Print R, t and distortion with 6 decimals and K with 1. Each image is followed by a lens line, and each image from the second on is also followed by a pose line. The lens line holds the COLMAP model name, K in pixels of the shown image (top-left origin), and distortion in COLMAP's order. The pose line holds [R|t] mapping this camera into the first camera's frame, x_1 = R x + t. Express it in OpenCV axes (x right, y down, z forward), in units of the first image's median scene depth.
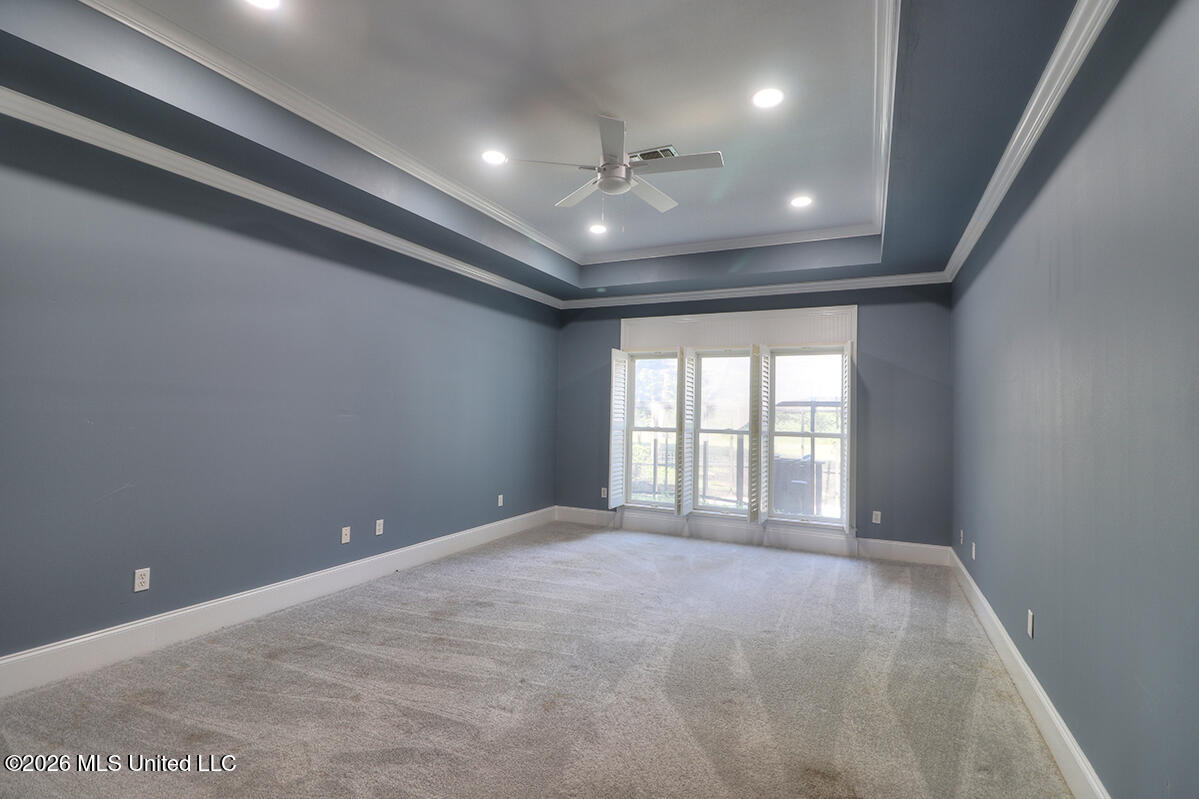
lens RADIAL K [[554.6, 0, 610.8], [0, 554.6, 394.6], [0, 0, 1]] dist [0.001988, -0.014495]
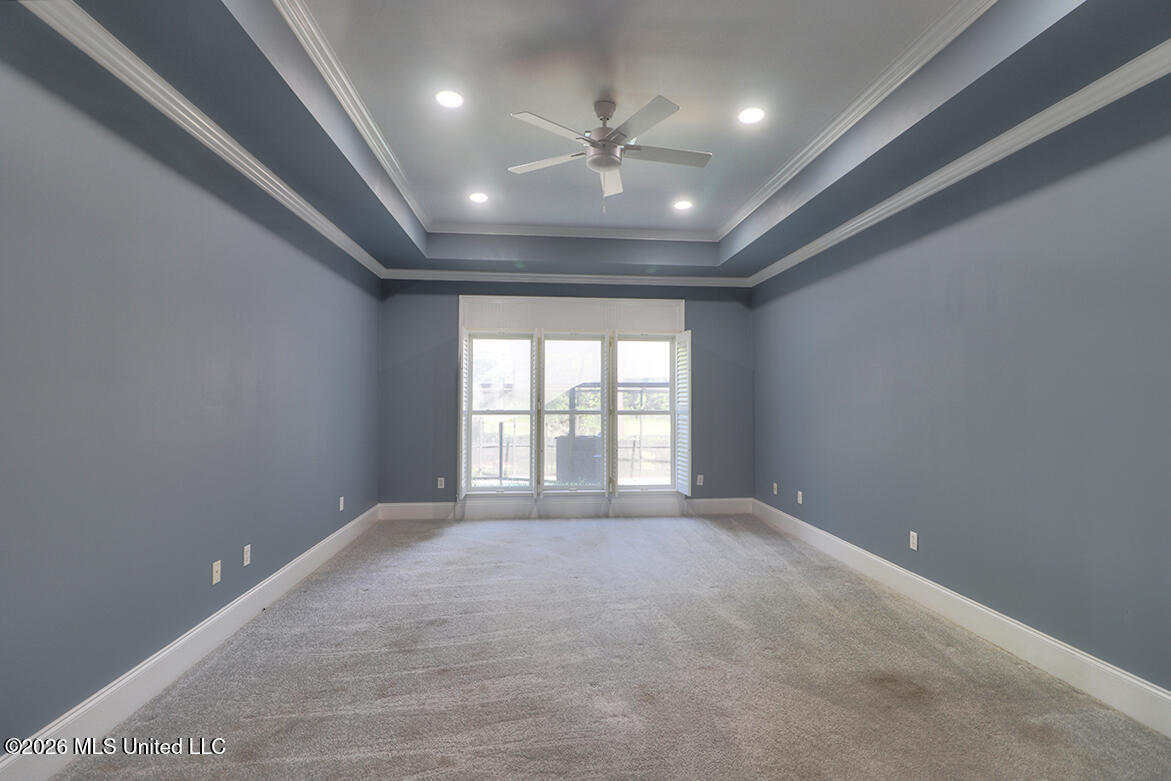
lens RADIAL K [[551.1, 0, 585.5], [0, 551.1, 390.5], [0, 0, 1]] dist [0.000813, -0.015340]
pose [[0.858658, -0.011922, 0.512410, -0.355837], [-0.002228, 0.999633, 0.026992, -0.002866], [-0.512544, -0.024319, 0.858317, 0.122680]]
